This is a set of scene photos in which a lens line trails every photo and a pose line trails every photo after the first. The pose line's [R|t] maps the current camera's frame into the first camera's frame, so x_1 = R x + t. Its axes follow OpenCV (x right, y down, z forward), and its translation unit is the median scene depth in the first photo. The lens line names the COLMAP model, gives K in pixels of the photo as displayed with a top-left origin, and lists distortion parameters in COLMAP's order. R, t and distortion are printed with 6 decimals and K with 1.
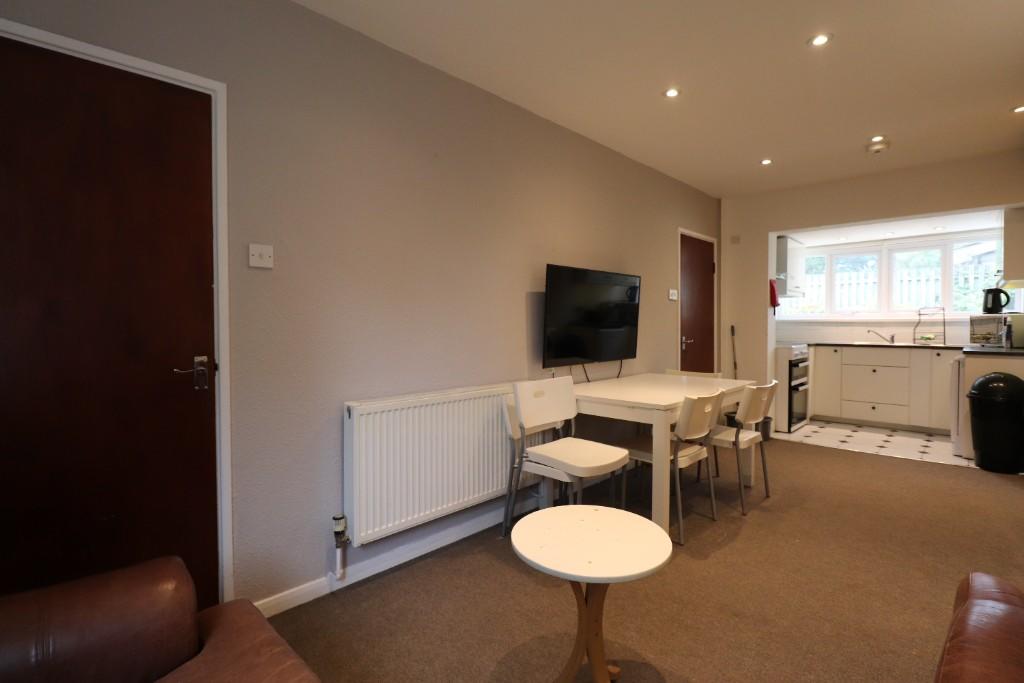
lens RADIAL K [[470.8, 0, 510.2], [0, 470.8, 333.2], [0, 0, 1]] dist [-0.001269, -0.014687]
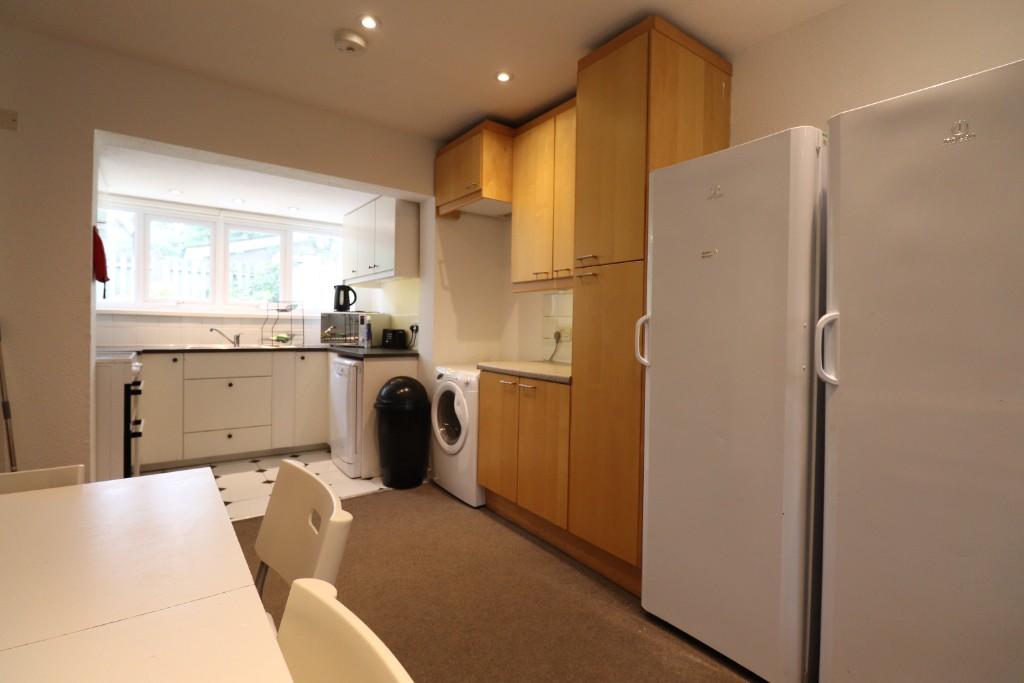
lens RADIAL K [[470.8, 0, 510.2], [0, 470.8, 333.2], [0, 0, 1]] dist [-0.001269, -0.014687]
pose [[0.145707, -0.007066, 0.989303, 0.131547], [-0.001843, 0.999971, 0.007414, -0.005434], [-0.989326, -0.002904, 0.145690, 0.487899]]
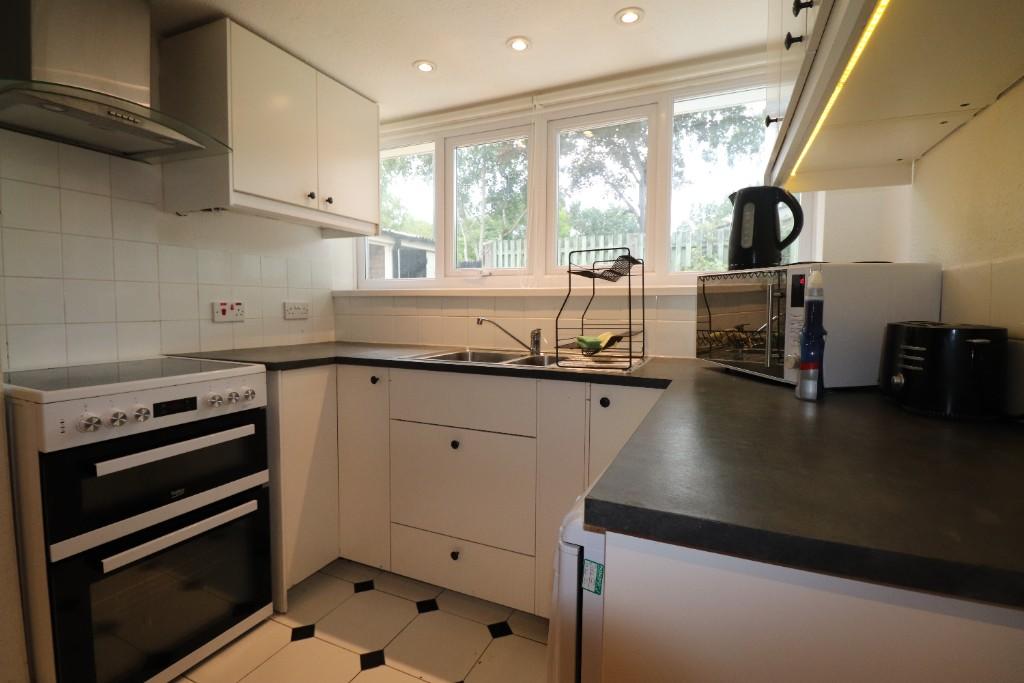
lens RADIAL K [[470.8, 0, 510.2], [0, 470.8, 333.2], [0, 0, 1]] dist [-0.001269, -0.014687]
pose [[0.937578, -0.011182, 0.347594, 0.729366], [-0.002293, 0.999262, 0.038332, -0.009809], [-0.347767, -0.036737, 0.936861, 0.709886]]
